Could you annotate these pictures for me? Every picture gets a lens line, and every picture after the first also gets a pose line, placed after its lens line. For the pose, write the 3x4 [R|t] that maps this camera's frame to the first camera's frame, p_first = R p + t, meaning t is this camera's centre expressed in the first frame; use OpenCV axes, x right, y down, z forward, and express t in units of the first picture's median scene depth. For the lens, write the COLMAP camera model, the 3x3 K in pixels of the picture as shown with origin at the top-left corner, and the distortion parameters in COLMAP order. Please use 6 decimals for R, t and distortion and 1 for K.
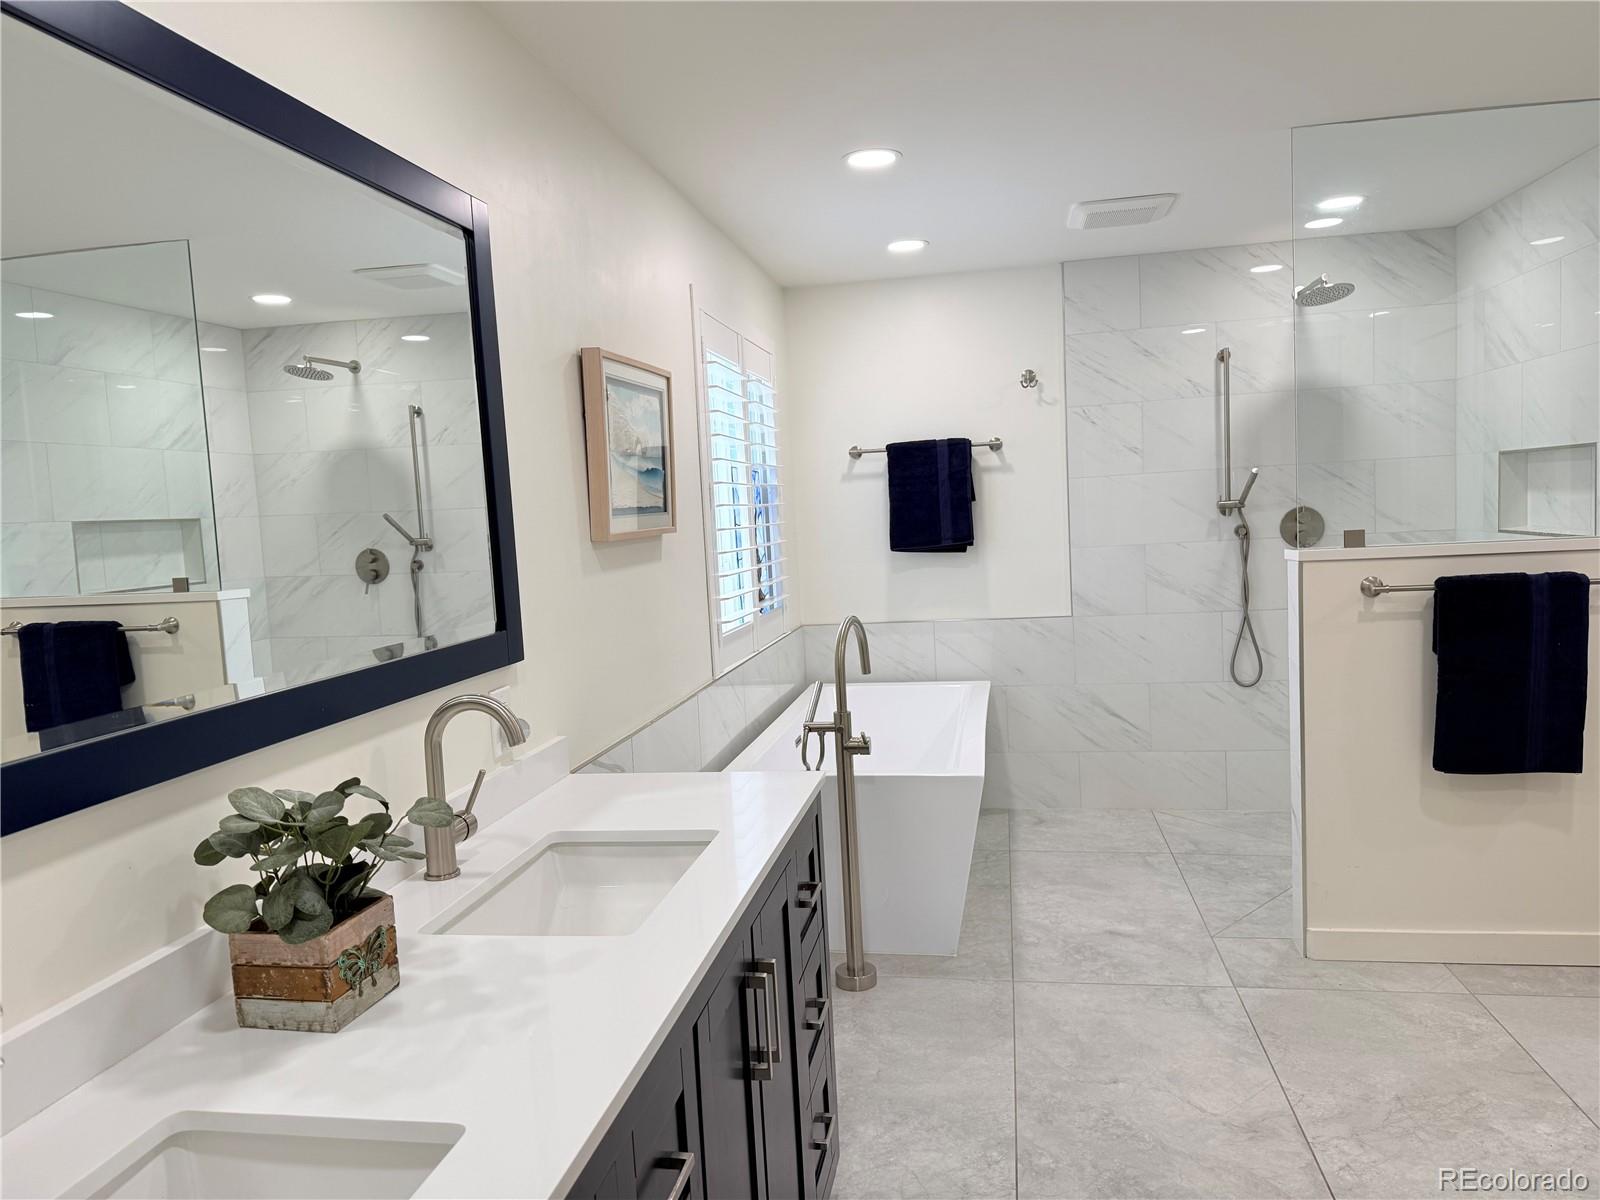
lens RADIAL K [[1124.8, 0, 803.7], [0, 1124.8, 607.3], [0, 0, 1]] dist [0.042598, -0.051519]
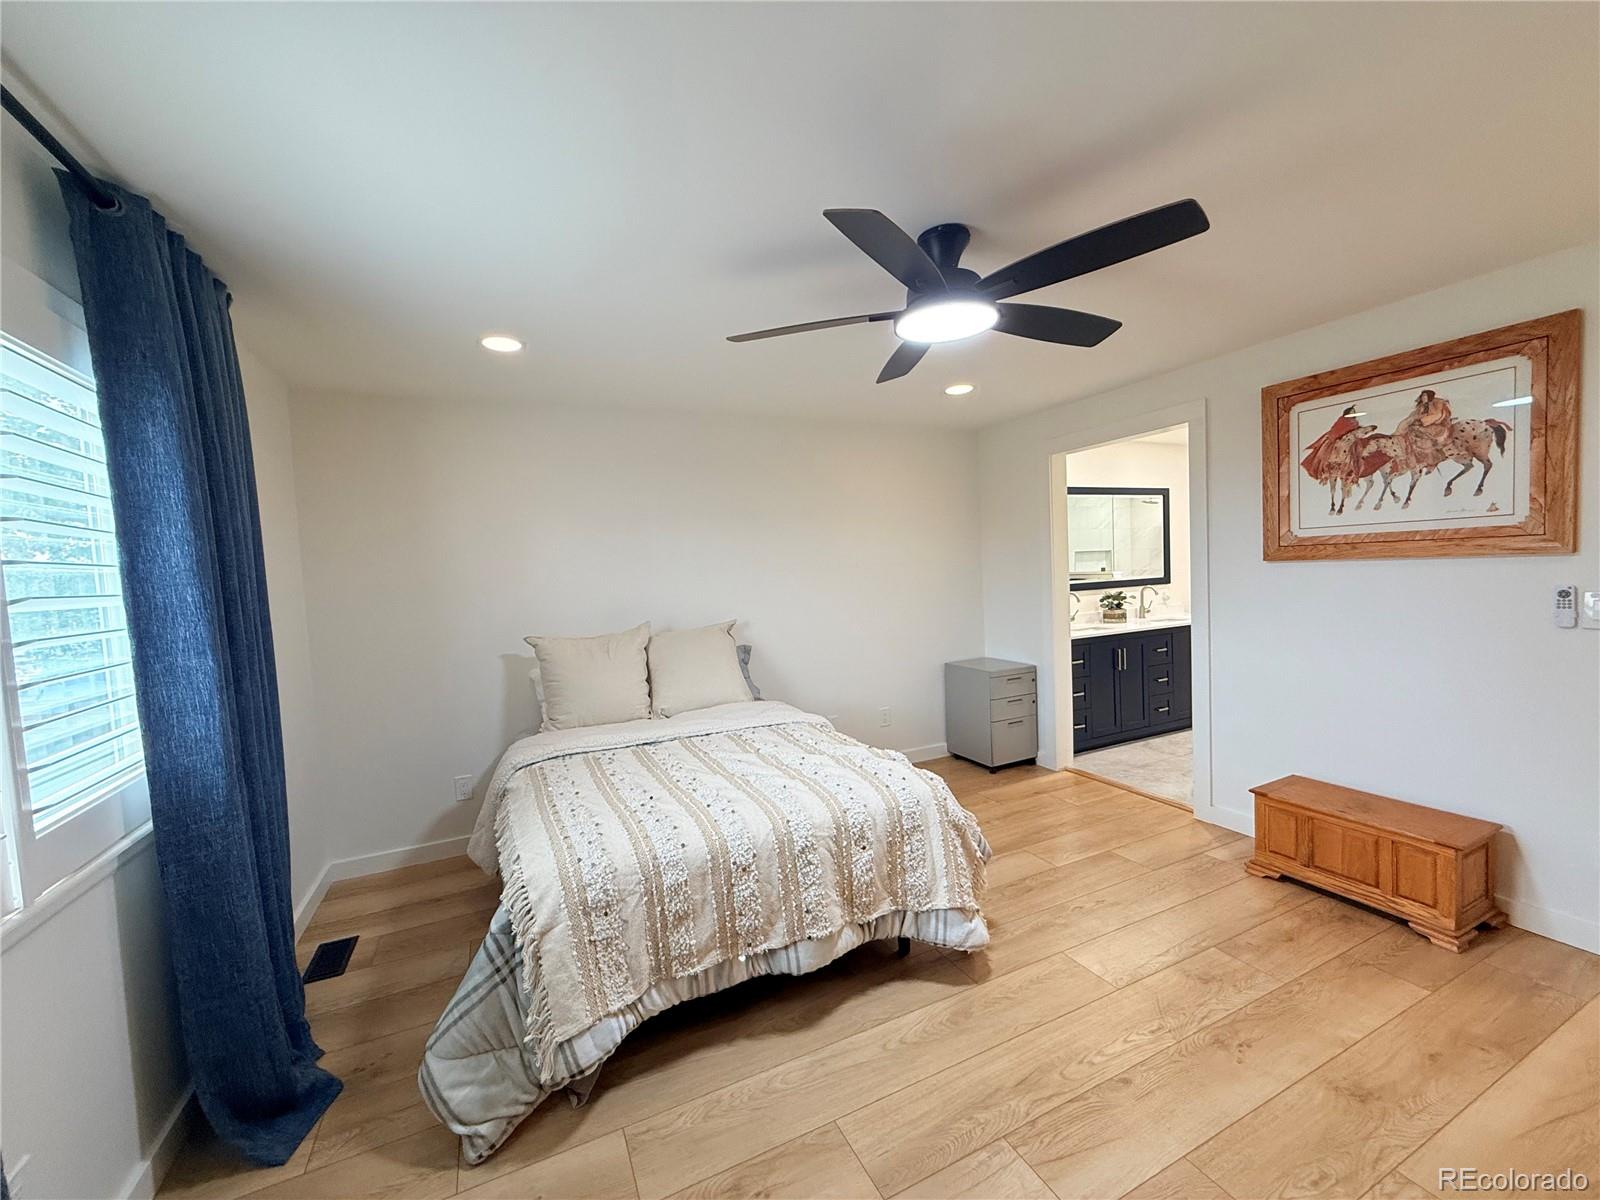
lens RADIAL K [[638.2, 0, 798.9], [0, 638.2, 603.8], [0, 0, 1]] dist [0.000012, 0.000711]
pose [[0.579158, 0.072528, -0.811982, 0.485699], [-0.060569, 0.997110, 0.045862, 0.049032], [0.812962, 0.022619, 0.581877, -0.857648]]
